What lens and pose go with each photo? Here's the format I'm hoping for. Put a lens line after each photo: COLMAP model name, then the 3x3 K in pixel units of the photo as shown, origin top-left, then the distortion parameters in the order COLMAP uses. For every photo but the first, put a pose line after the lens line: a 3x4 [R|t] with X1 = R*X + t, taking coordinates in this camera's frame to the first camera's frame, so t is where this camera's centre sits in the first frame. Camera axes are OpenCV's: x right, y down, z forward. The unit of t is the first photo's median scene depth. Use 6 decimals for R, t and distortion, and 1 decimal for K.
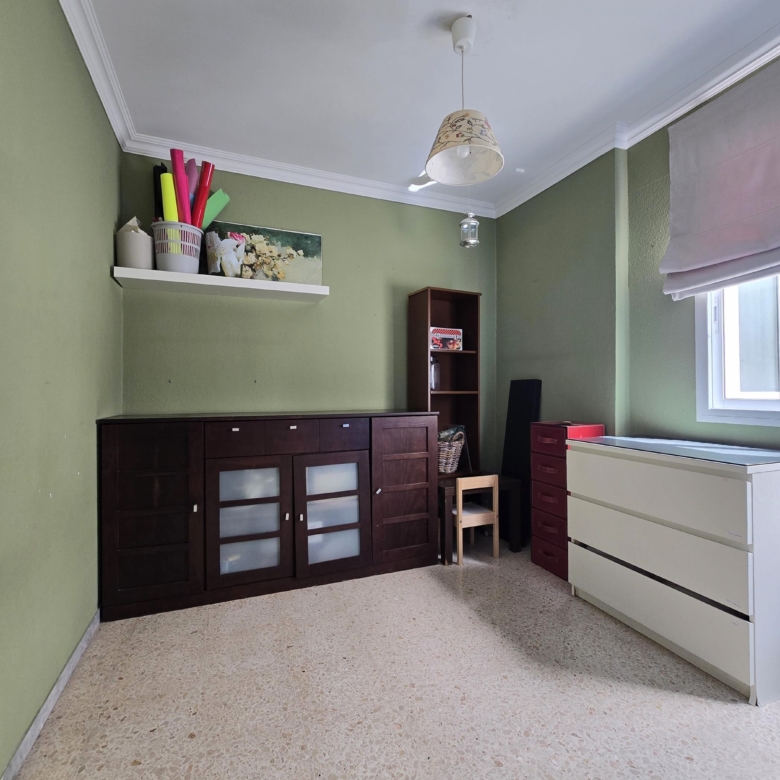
lens RADIAL K [[438.6, 0, 390.0], [0, 438.6, 390.0], [0, 0, 1]] dist [-0.003052, -0.001412]
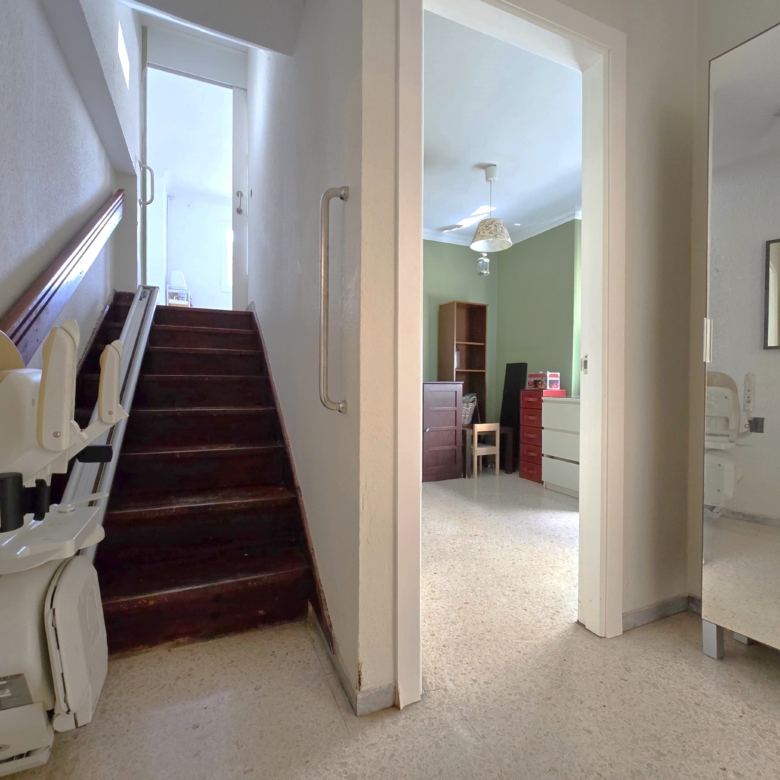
lens RADIAL K [[442.4, 0, 401.6], [0, 442.4, 387.5], [0, 0, 1]] dist [-0.001526, -0.000864]
pose [[0.997636, 0.010014, 0.067990, -0.212136], [-0.011173, 0.999798, 0.016685, 0.045351], [-0.067810, -0.017406, 0.997546, -0.553840]]
